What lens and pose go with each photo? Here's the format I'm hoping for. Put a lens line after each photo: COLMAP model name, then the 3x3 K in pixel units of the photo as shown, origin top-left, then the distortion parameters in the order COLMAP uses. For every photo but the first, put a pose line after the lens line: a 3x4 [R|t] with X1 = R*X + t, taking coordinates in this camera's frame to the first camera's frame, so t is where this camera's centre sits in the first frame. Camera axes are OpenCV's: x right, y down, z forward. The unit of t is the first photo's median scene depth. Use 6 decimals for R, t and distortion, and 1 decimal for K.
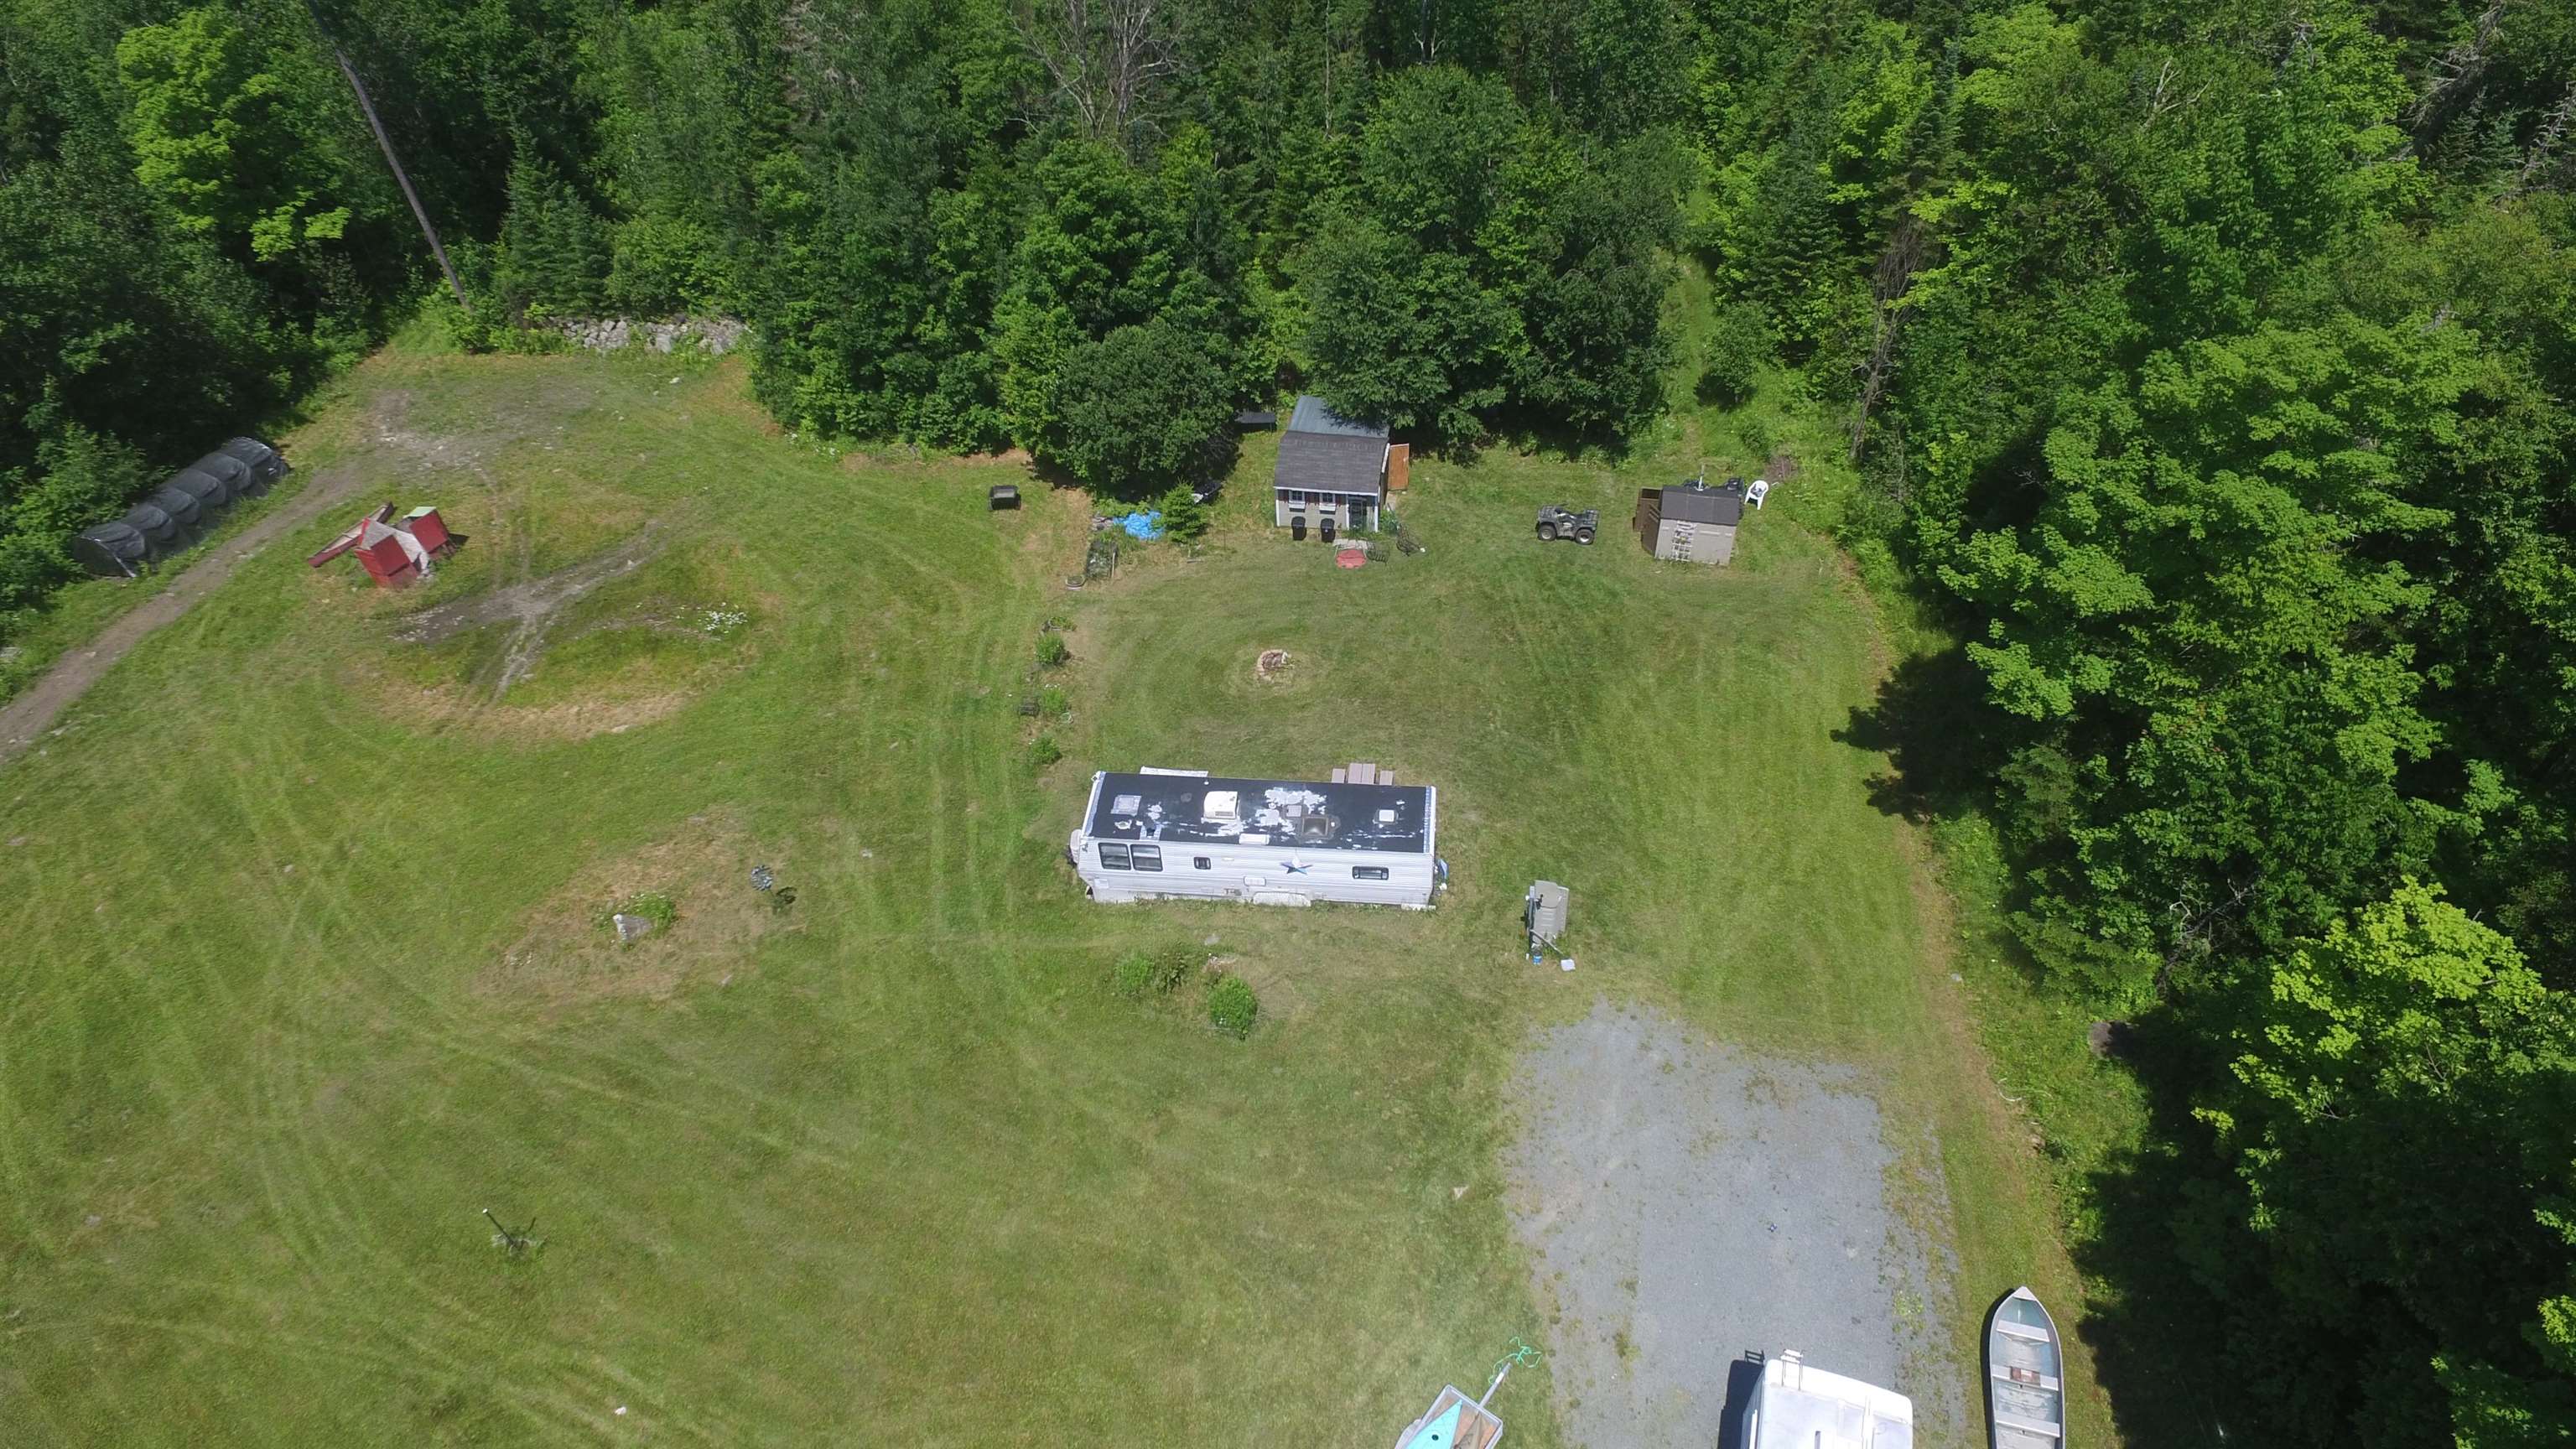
lens RADIAL K [[1496.8, 0, 1288.2], [0, 1496.8, 716.5], [0, 0, 1]] dist [-0.008887, 0.012565]
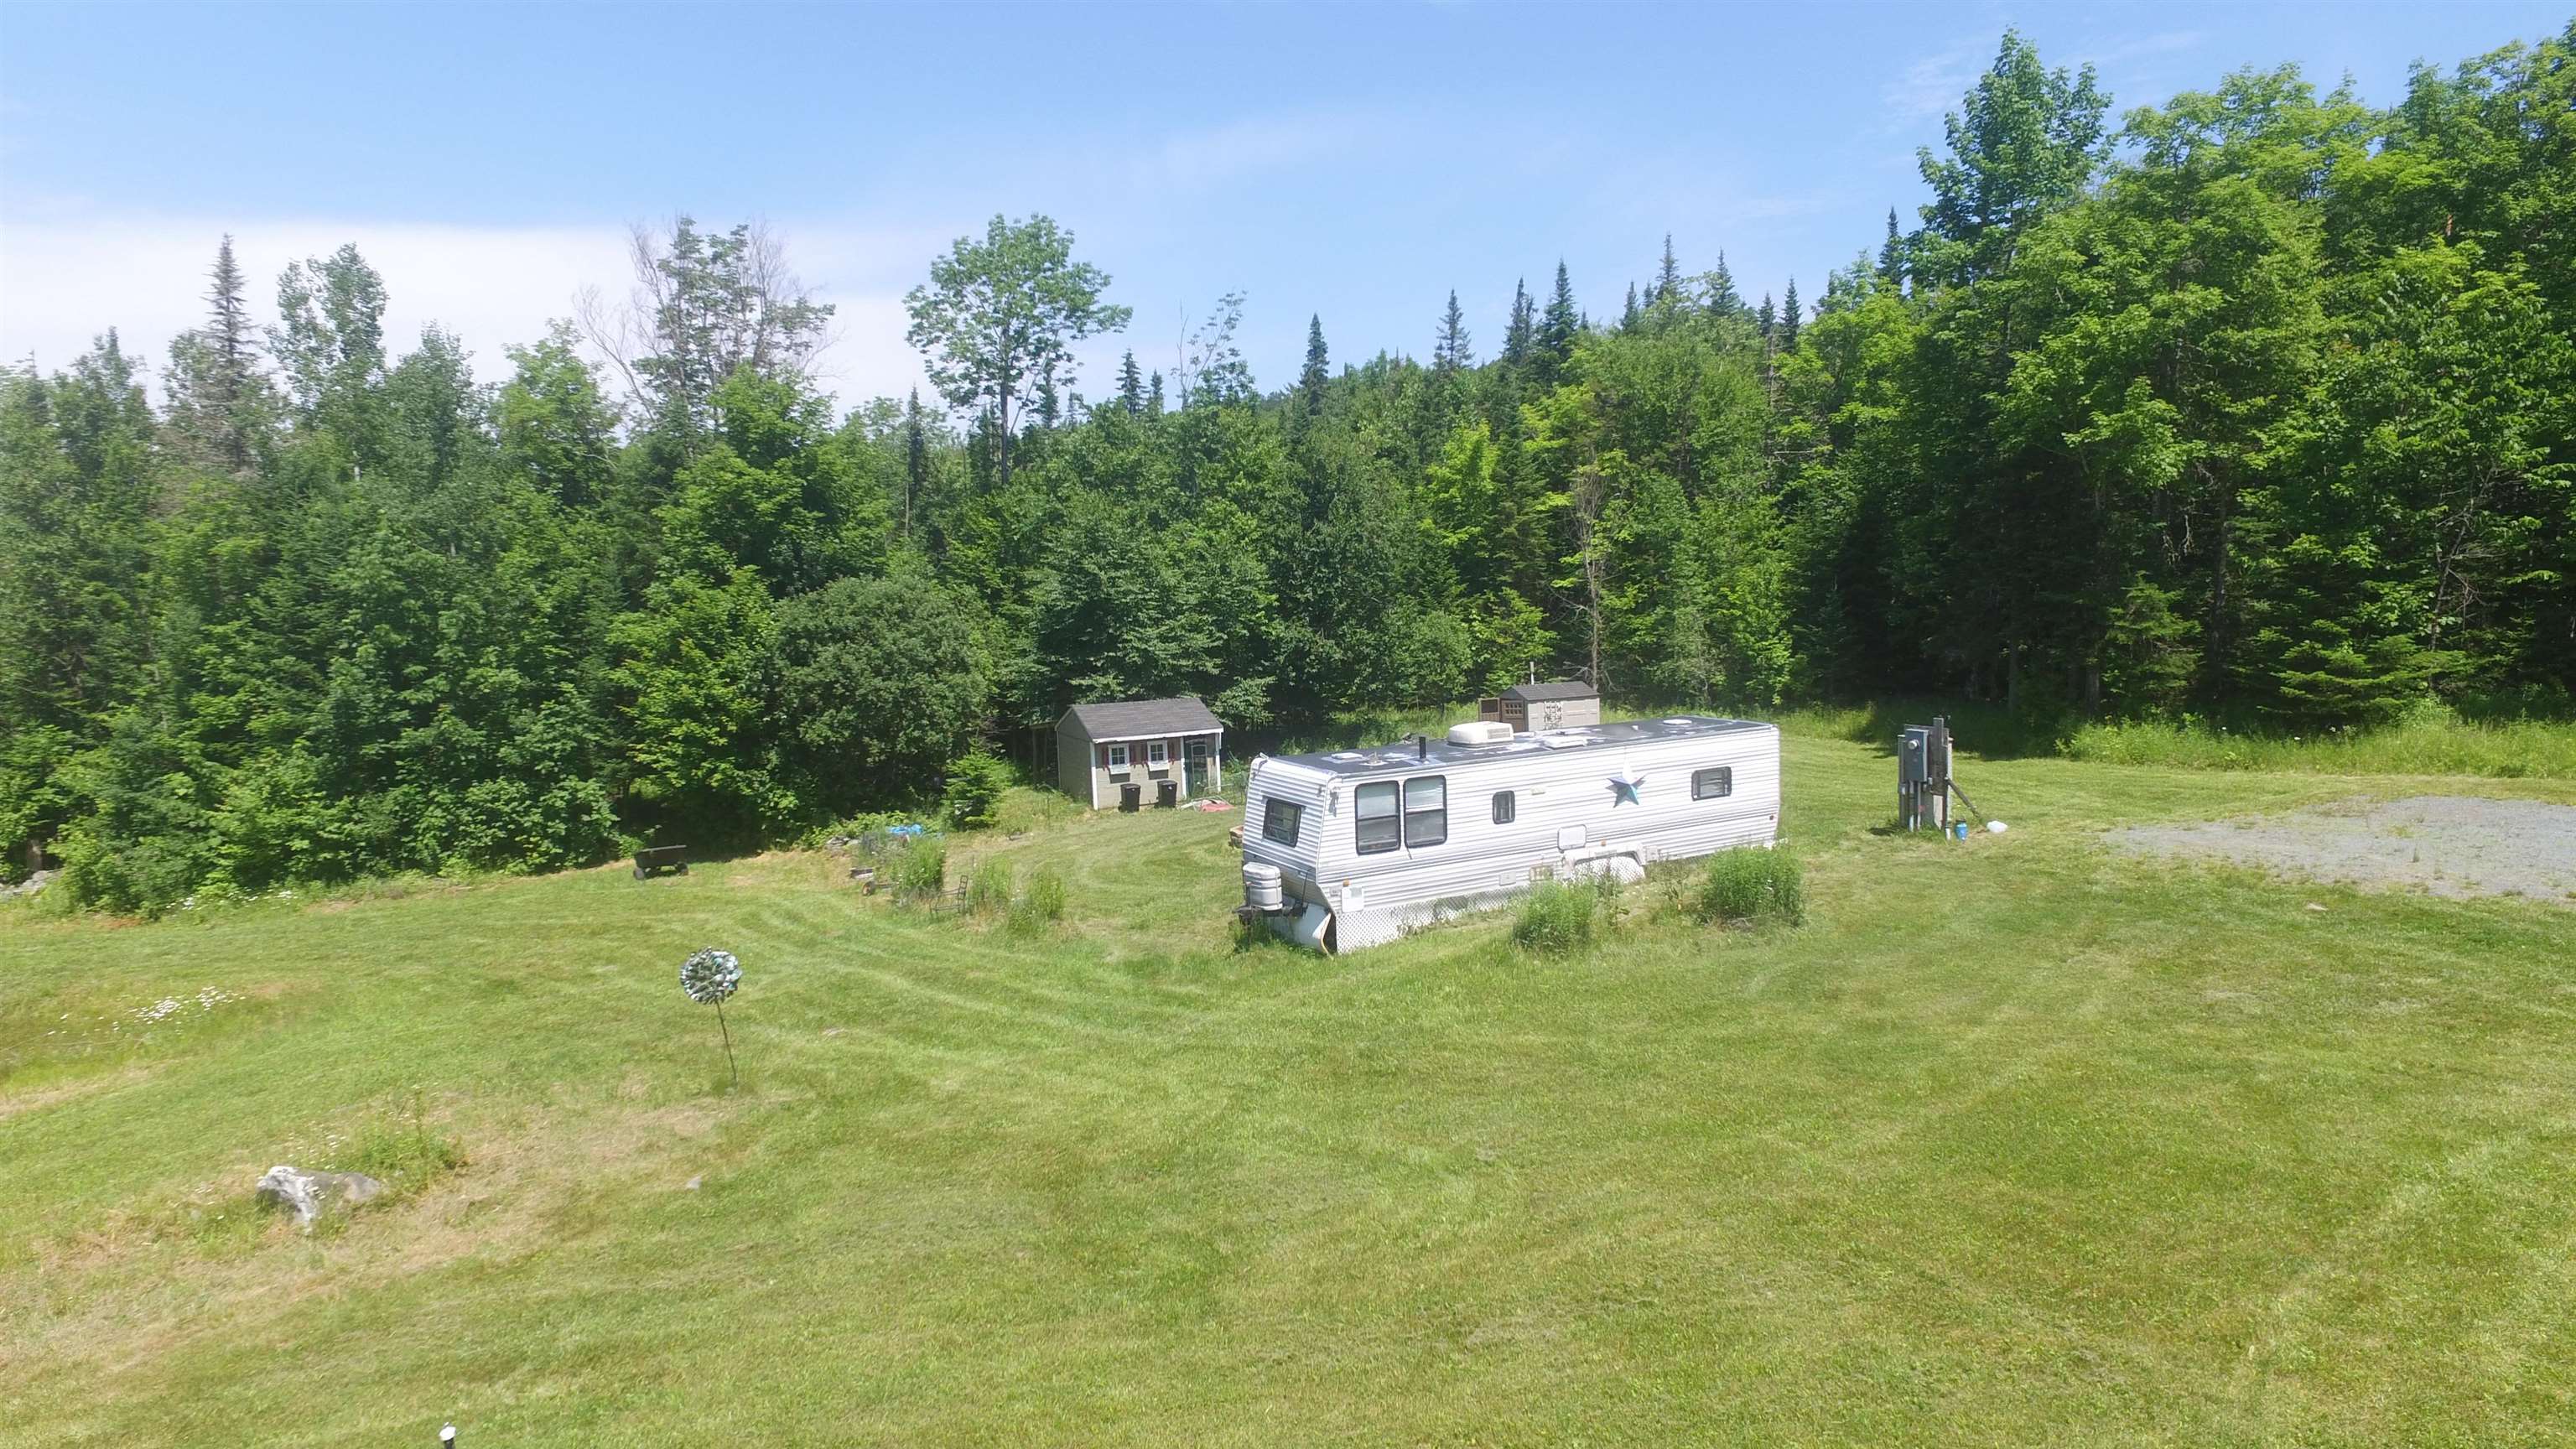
lens RADIAL K [[1496.8, 0, 1277.9], [0, 1496.8, 710.4], [0, 0, 1]] dist [-0.008887, 0.012565]
pose [[0.826180, -0.046110, 0.561516, -0.351164], [0.395535, 0.757214, -0.519787, 0.259267], [-0.401221, 0.651537, 0.643833, 0.474030]]
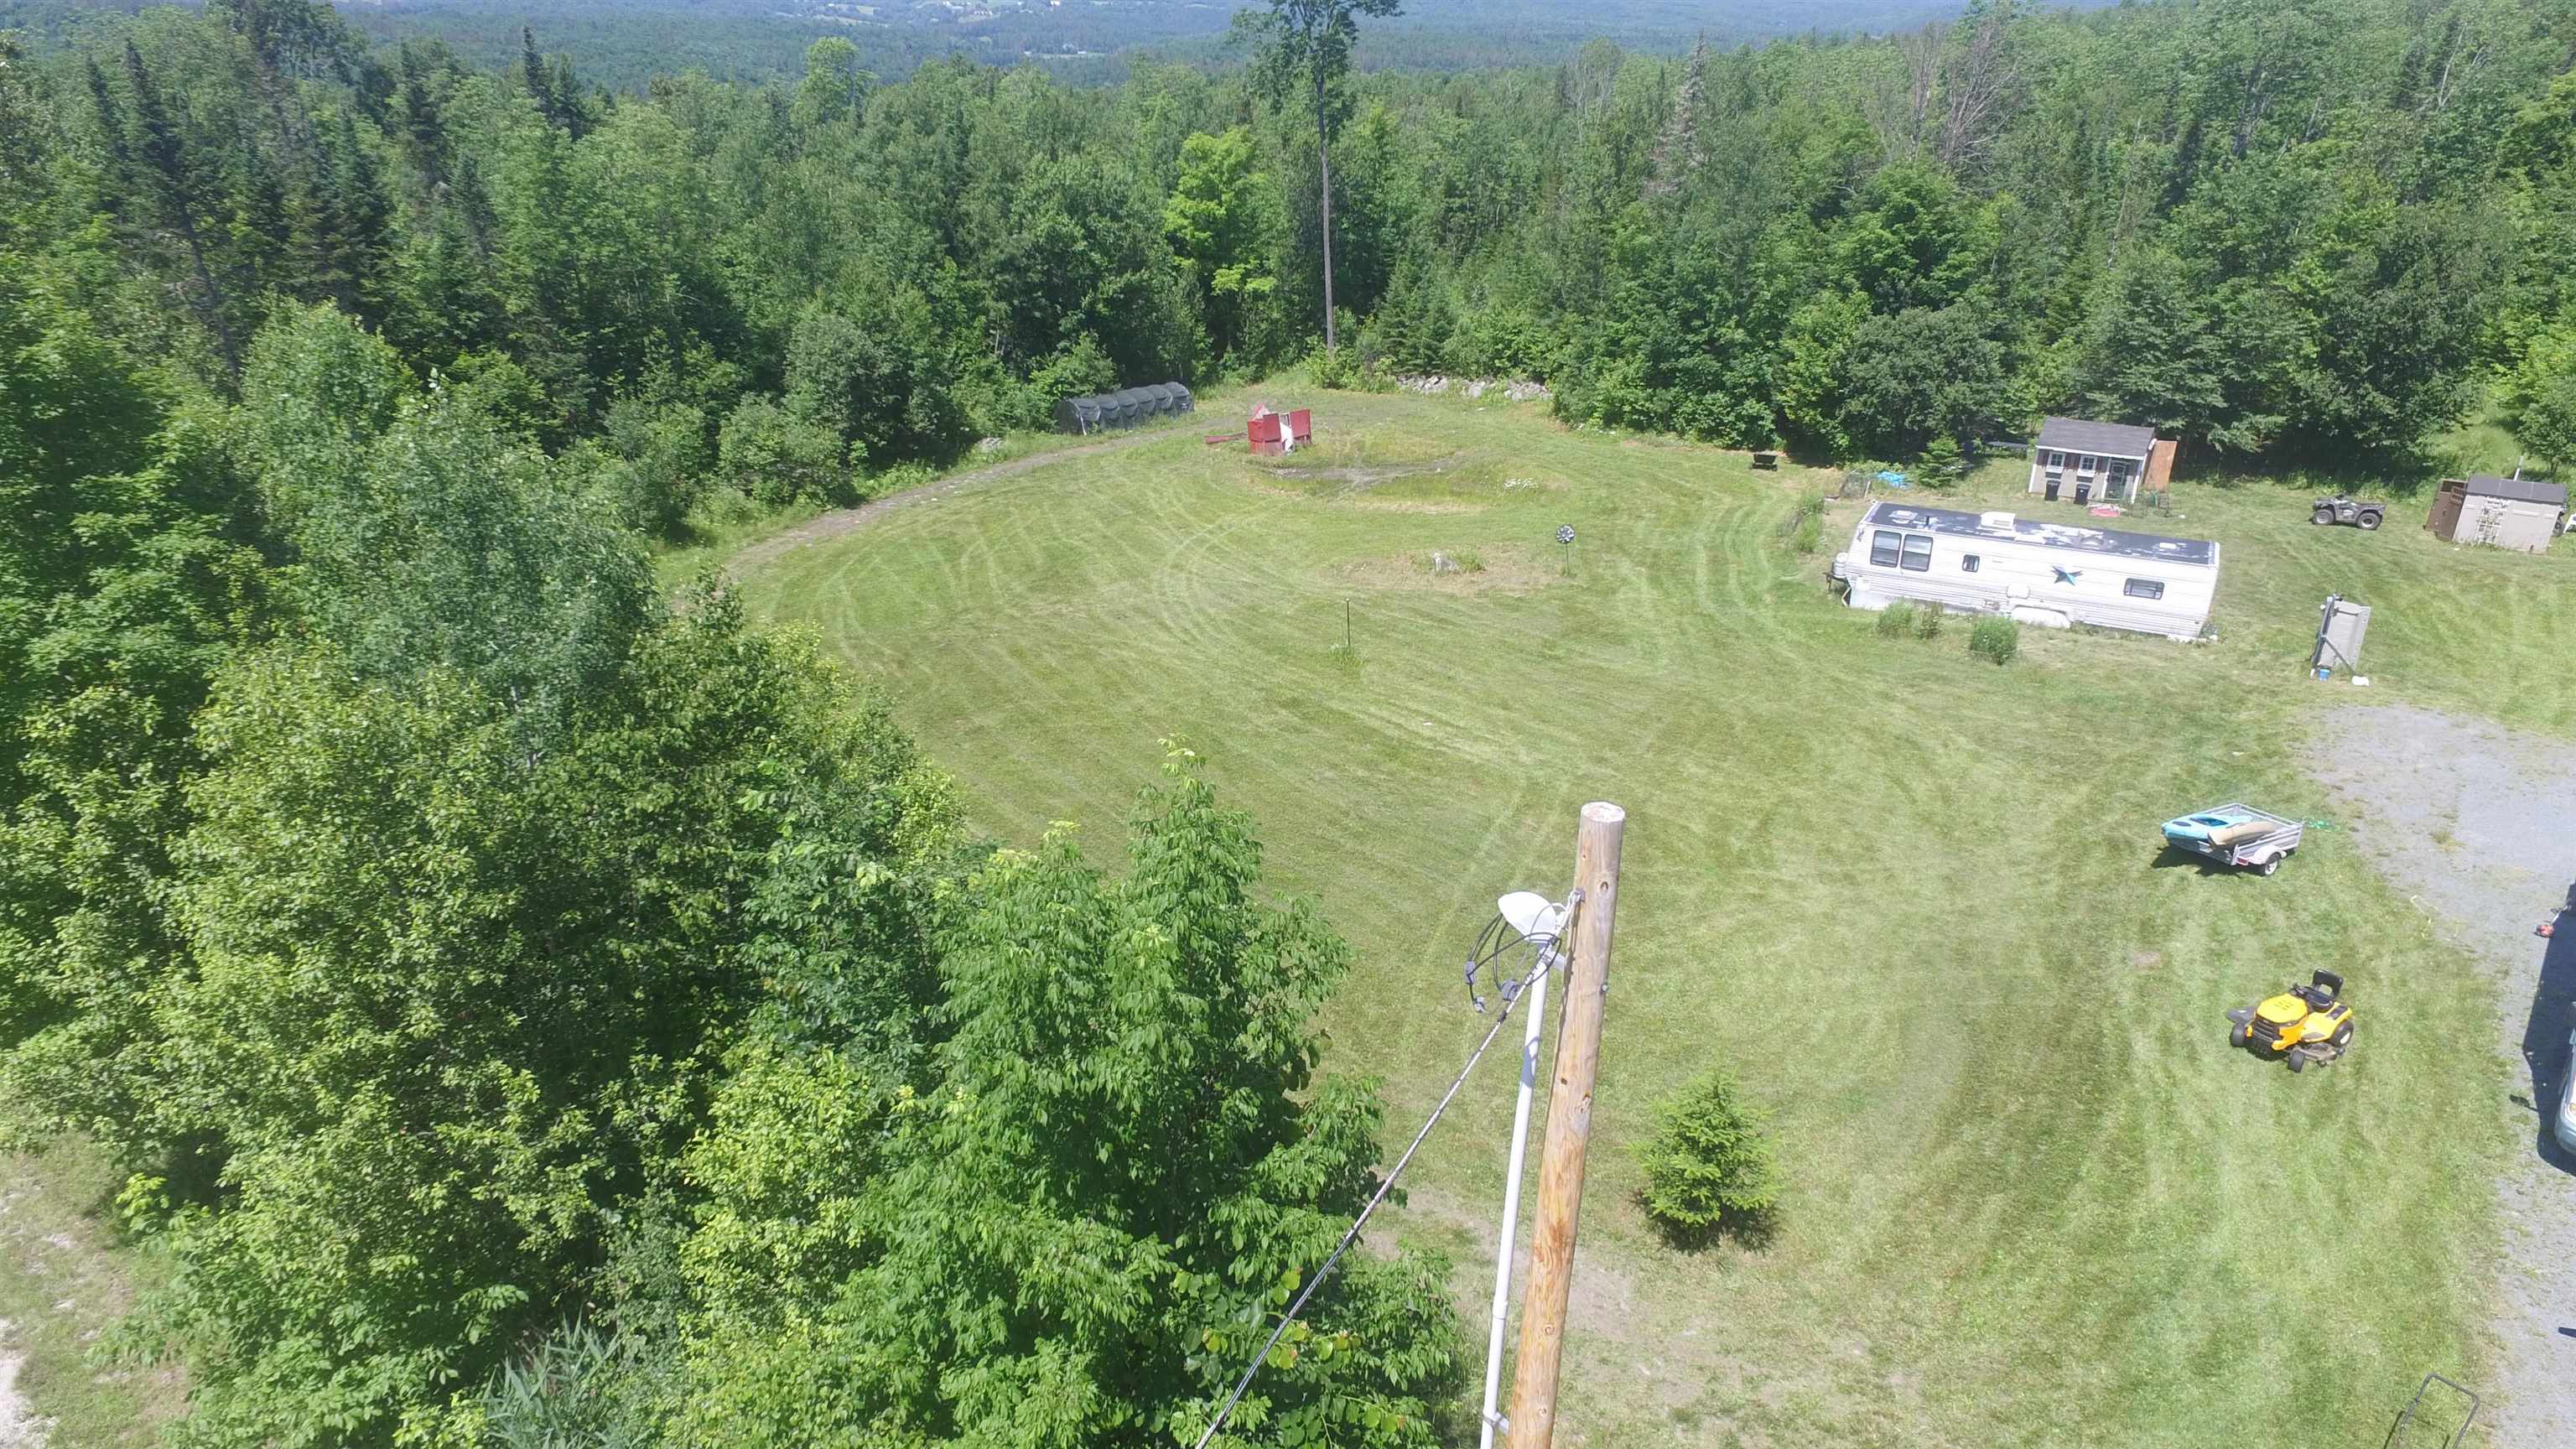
lens RADIAL K [[1496.8, 0, 1289.2], [0, 1496.8, 728.5], [0, 0, 1]] dist [-0.008887, 0.012565]
pose [[0.909700, 0.190617, -0.368933, -0.063843], [-0.300448, 0.915412, -0.267865, 0.491596], [0.286666, 0.354522, 0.890021, -0.054066]]
